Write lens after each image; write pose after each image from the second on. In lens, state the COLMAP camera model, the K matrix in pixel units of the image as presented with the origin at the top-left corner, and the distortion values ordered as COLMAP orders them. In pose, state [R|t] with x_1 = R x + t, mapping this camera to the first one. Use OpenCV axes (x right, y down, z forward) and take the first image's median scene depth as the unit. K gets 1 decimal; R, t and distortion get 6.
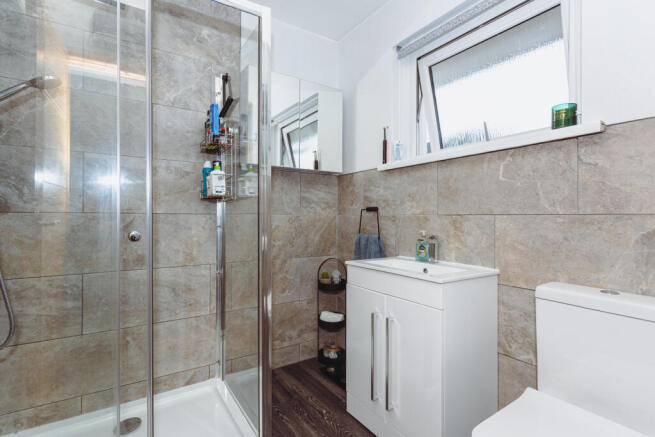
lens RADIAL K [[321.6, 0, 327.5], [0, 321.6, 218.5], [0, 0, 1]] dist [0.000244, 0.000354]
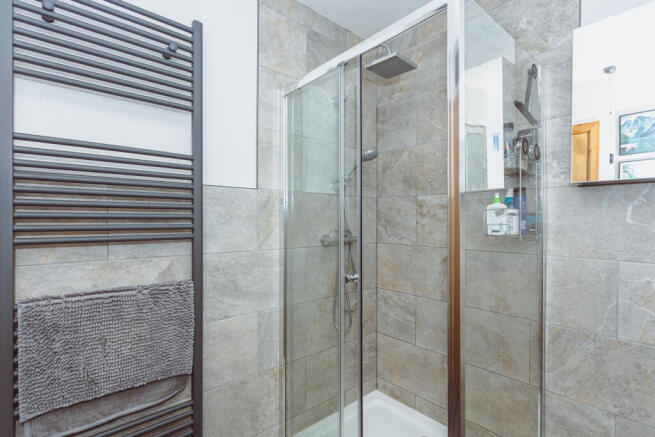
lens RADIAL K [[321.6, 0, 327.5], [0, 321.6, 218.5], [0, 0, 1]] dist [0.000244, 0.000354]
pose [[0.113625, -0.001089, -0.993523, 0.392795], [-0.000976, 0.999999, -0.001208, -0.112418], [0.993523, 0.001107, 0.113623, 0.499184]]
